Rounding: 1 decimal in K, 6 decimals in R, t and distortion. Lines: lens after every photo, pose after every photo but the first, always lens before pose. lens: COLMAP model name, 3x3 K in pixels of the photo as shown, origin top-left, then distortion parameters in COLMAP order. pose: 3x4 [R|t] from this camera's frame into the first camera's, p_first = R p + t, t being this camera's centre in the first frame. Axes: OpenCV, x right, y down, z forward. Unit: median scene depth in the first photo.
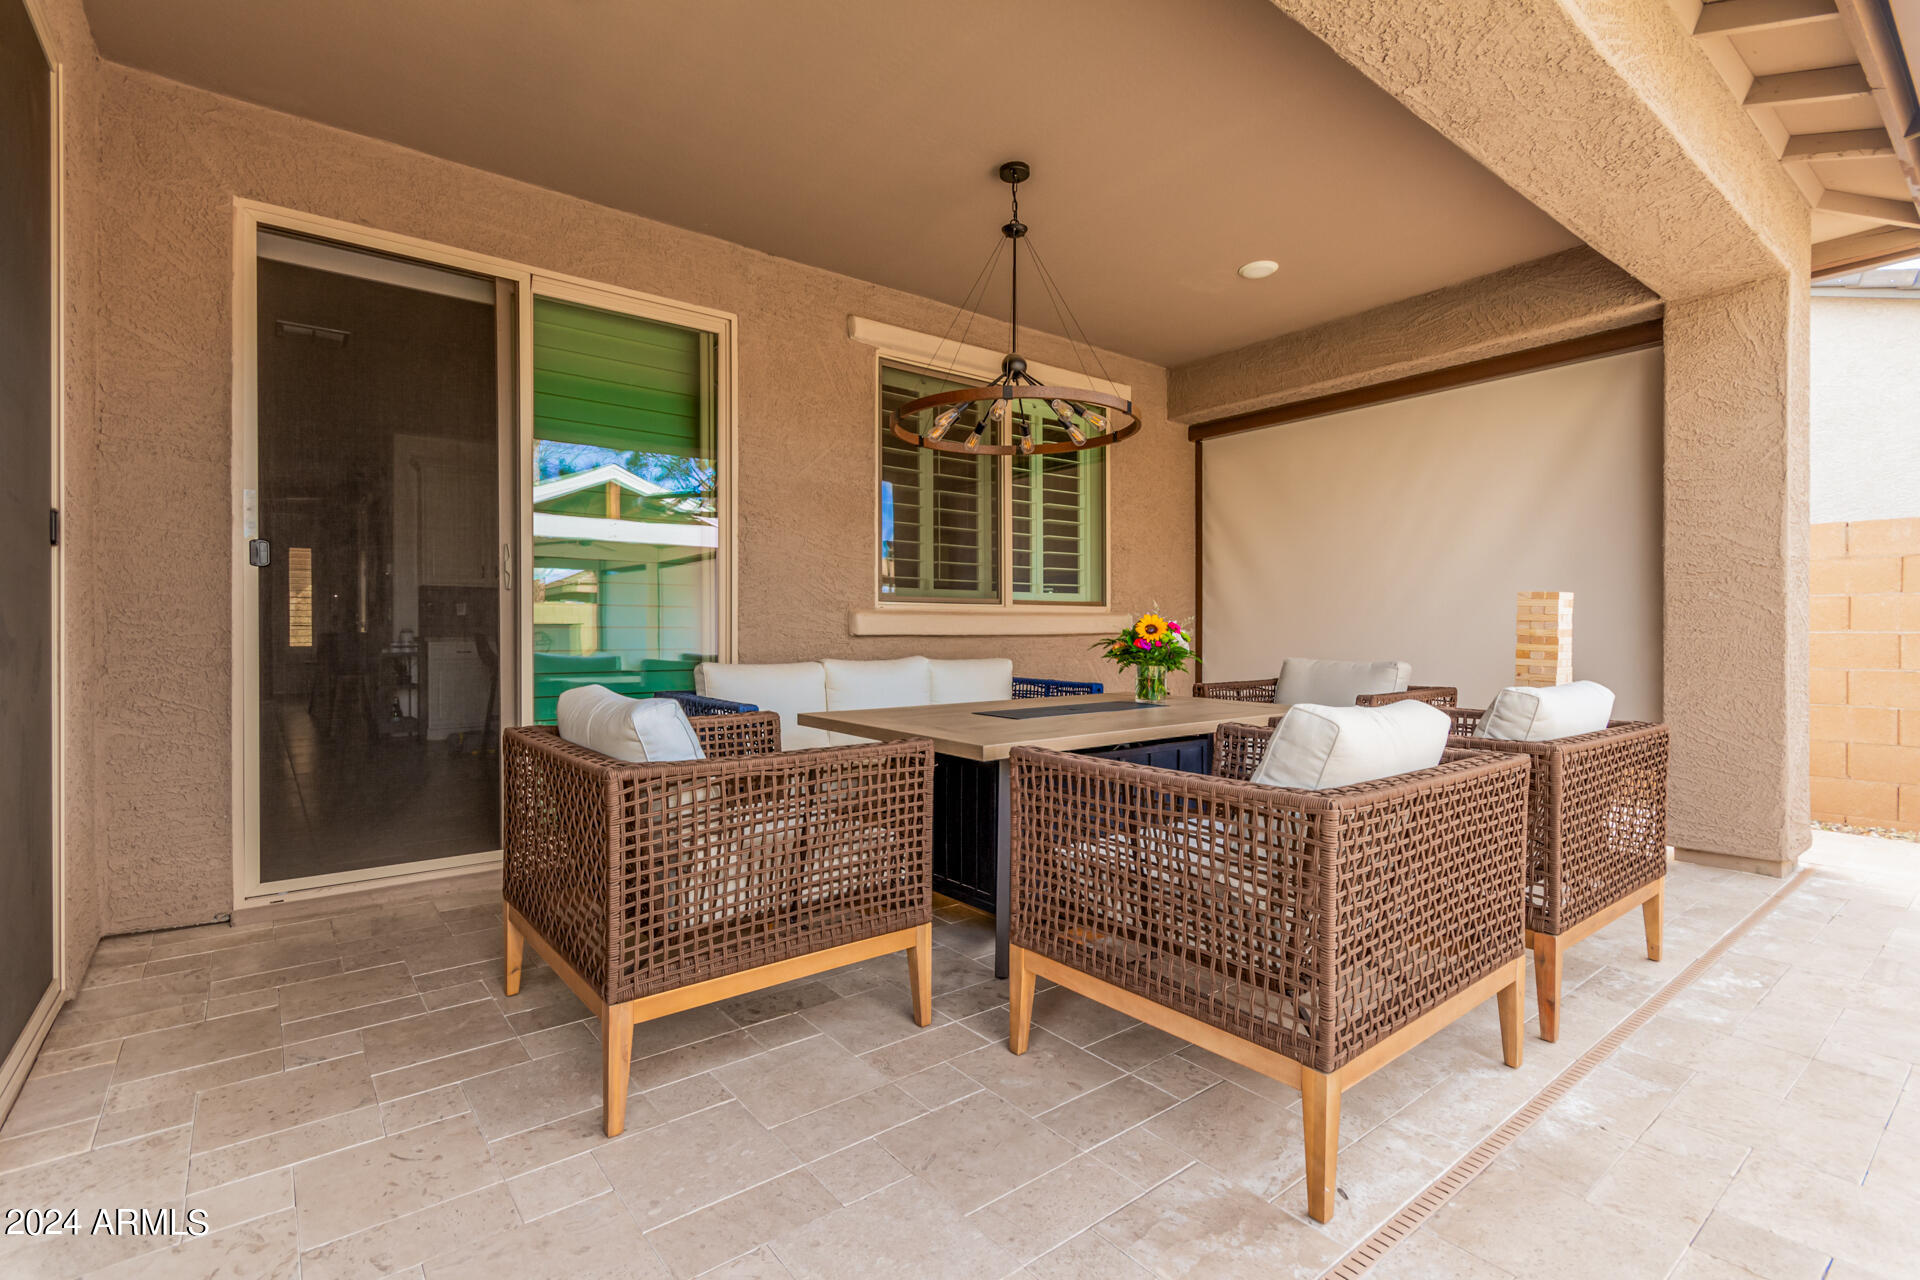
lens RADIAL K [[889.5, 0, 966.1], [0, 889.5, 641.5], [0, 0, 1]] dist [0.007040, -0.001812]
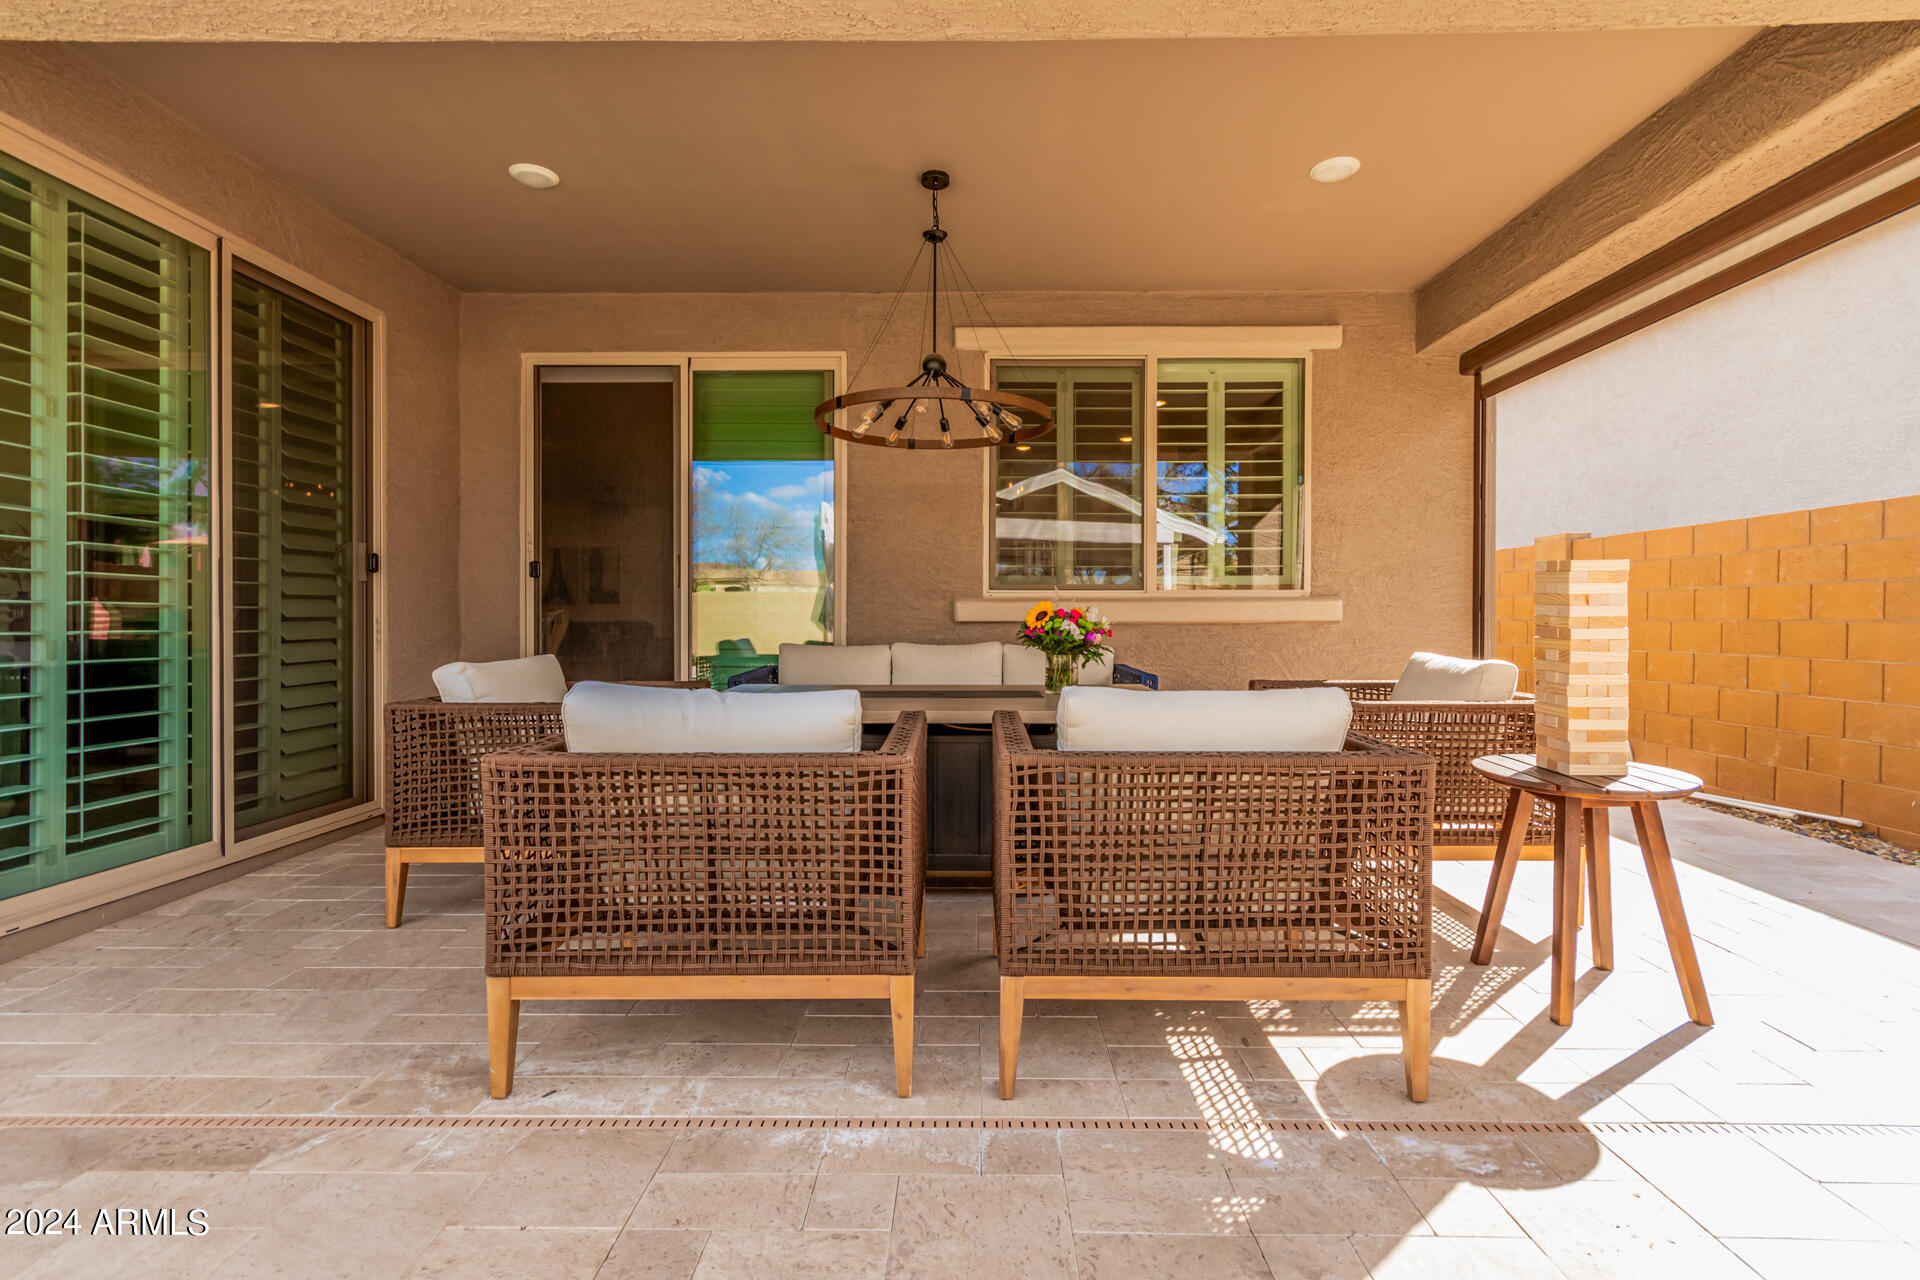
lens RADIAL K [[906.7, 0, 961.0], [0, 906.7, 627.8], [0, 0, 1]] dist [0.006262, 0.001363]
pose [[0.773589, 0.008233, -0.633634, 0.632060], [-0.008022, 0.999963, 0.003199, -0.003412], [0.633637, 0.002609, 0.773626, 0.160808]]
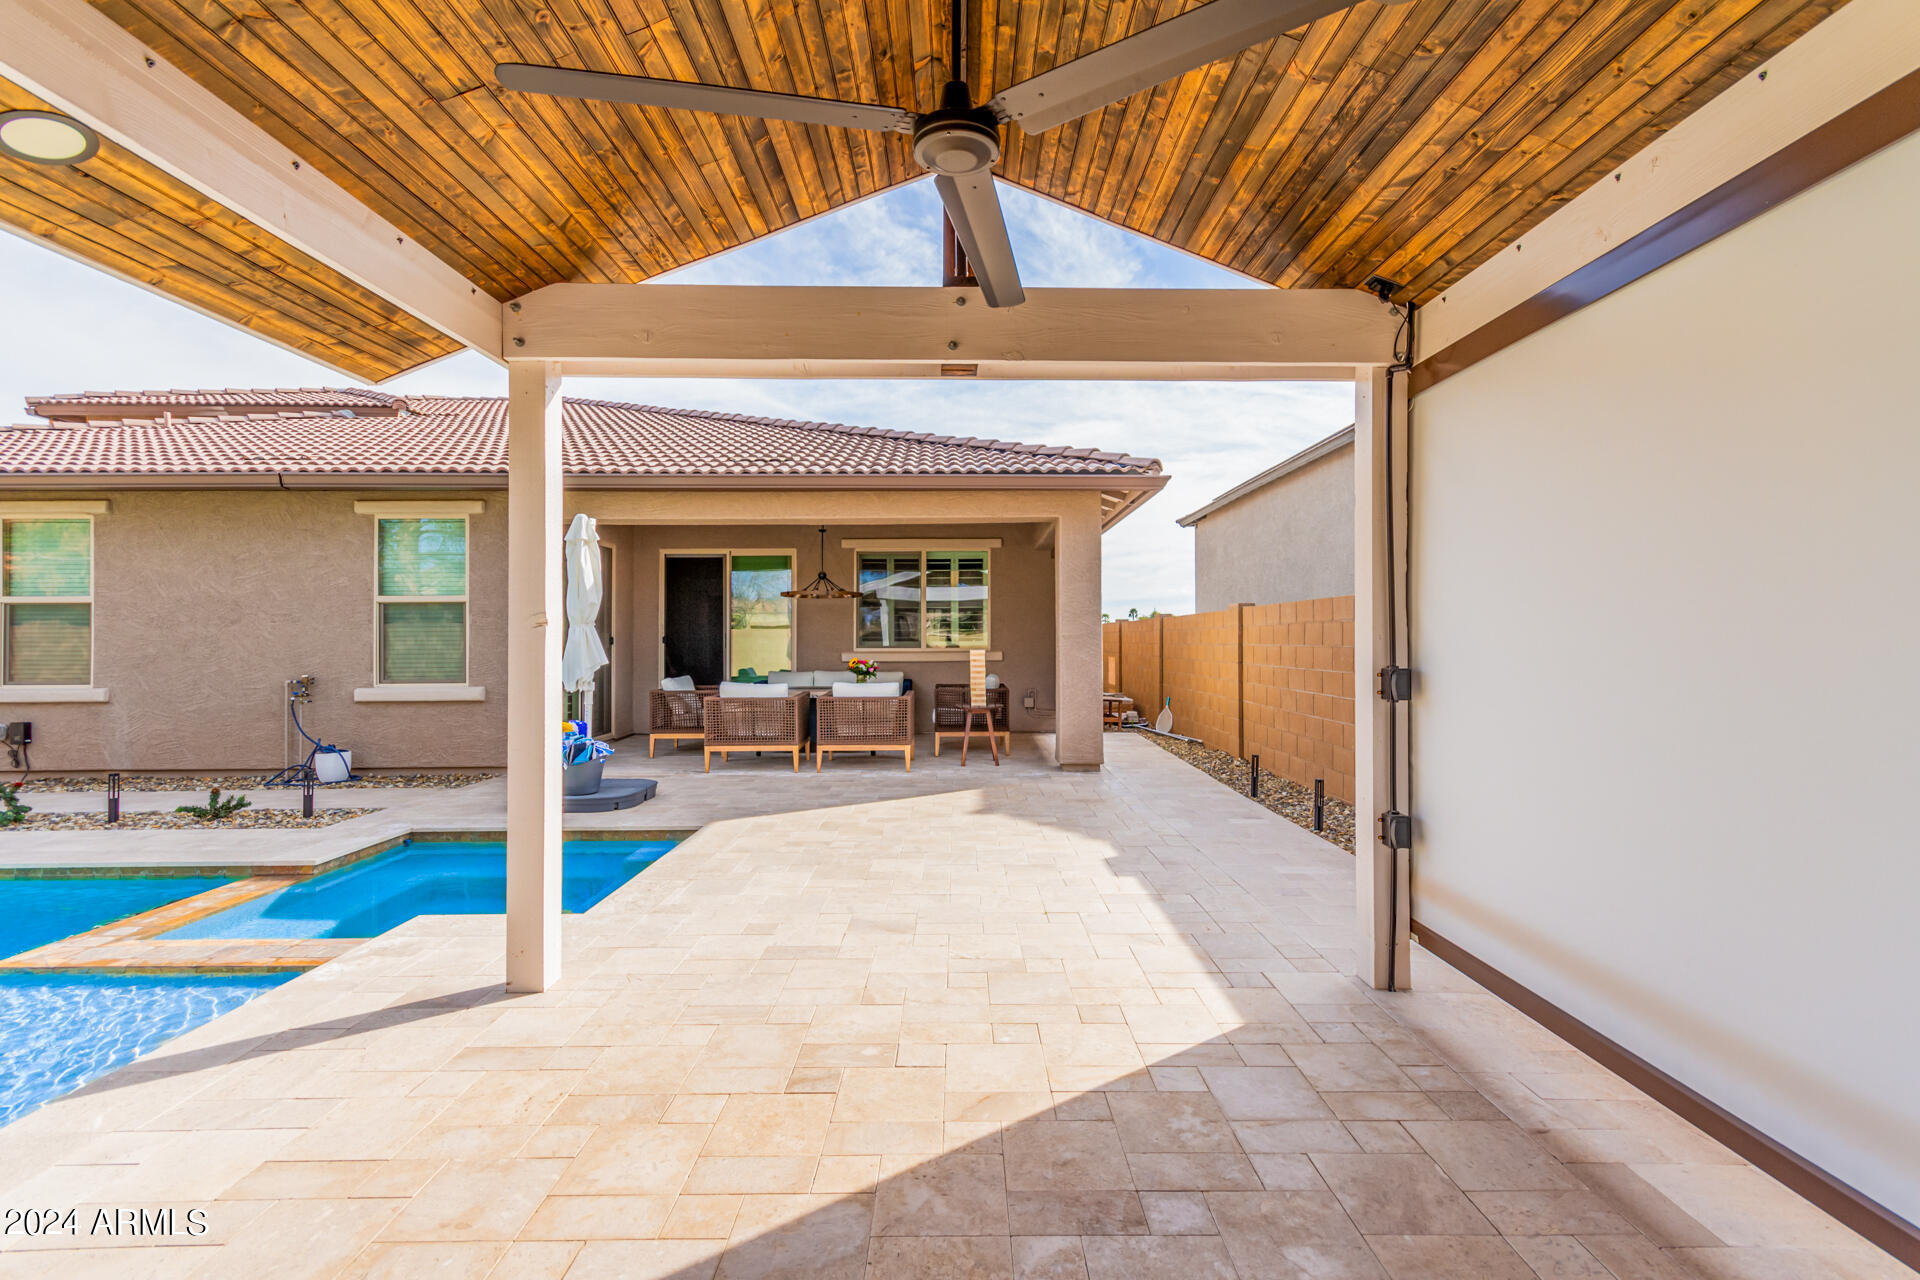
lens RADIAL K [[906.7, 0, 965.7], [0, 906.7, 627.0], [0, 0, 1]] dist [0.006262, 0.001363]
pose [[0.778814, -0.010832, -0.627161, 1.938100], [-0.001263, 0.999822, -0.018837, -0.061354], [0.627253, 0.015462, 0.778662, -0.883908]]
